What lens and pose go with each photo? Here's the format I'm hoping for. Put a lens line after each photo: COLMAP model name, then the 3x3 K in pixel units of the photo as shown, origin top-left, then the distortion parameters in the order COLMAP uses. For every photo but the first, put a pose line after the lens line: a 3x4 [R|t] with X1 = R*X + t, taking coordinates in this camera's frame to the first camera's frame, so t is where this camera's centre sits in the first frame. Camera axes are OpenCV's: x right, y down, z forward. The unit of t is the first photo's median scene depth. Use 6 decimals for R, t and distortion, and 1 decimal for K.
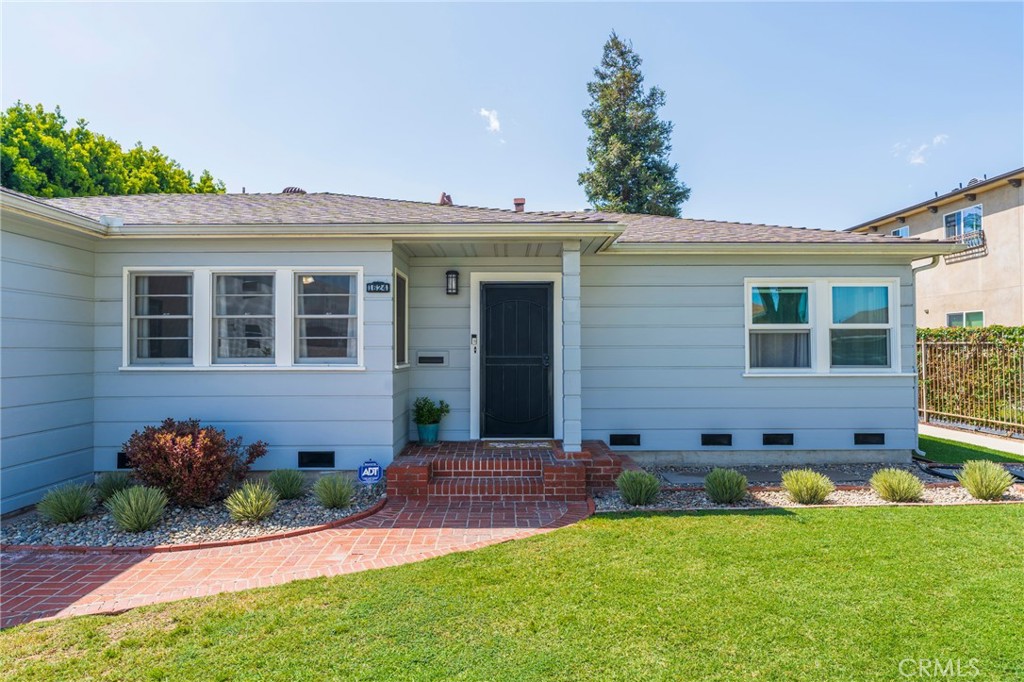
lens RADIAL K [[599.2, 0, 506.3], [0, 599.2, 336.5], [0, 0, 1]] dist [-0.002580, 0.001839]
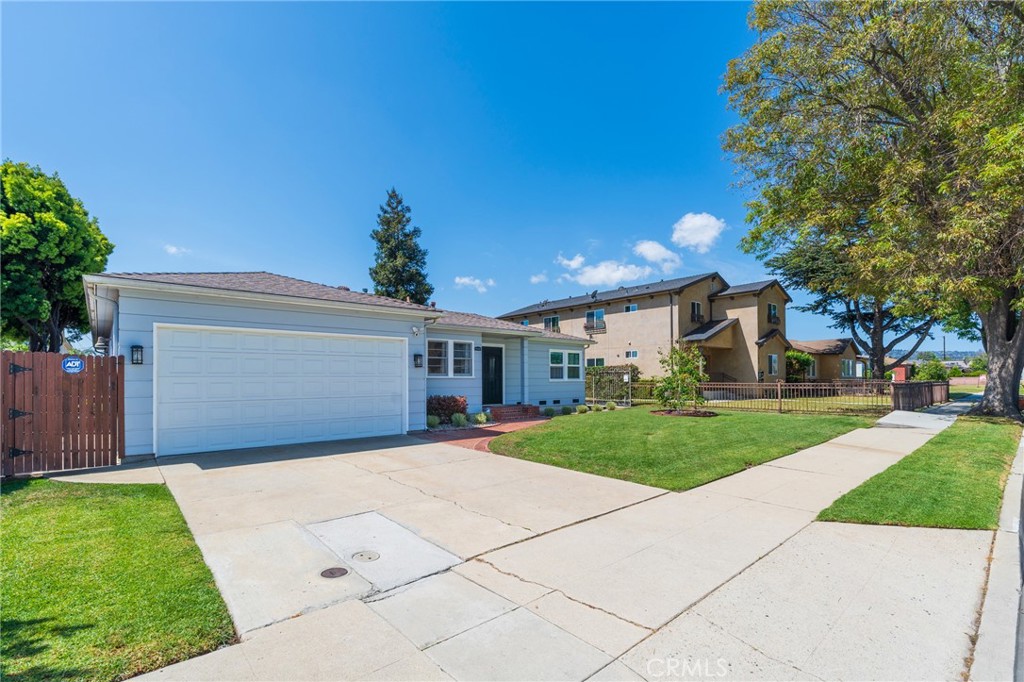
lens RADIAL K [[474.9, 0, 507.8], [0, 474.9, 380.1], [0, 0, 1]] dist [-0.001024, -0.000039]
pose [[0.749823, -0.000796, 0.661638, -1.350858], [-0.012776, 0.999795, 0.015681, 0.024343], [-0.661515, -0.020211, 0.749659, -0.663577]]
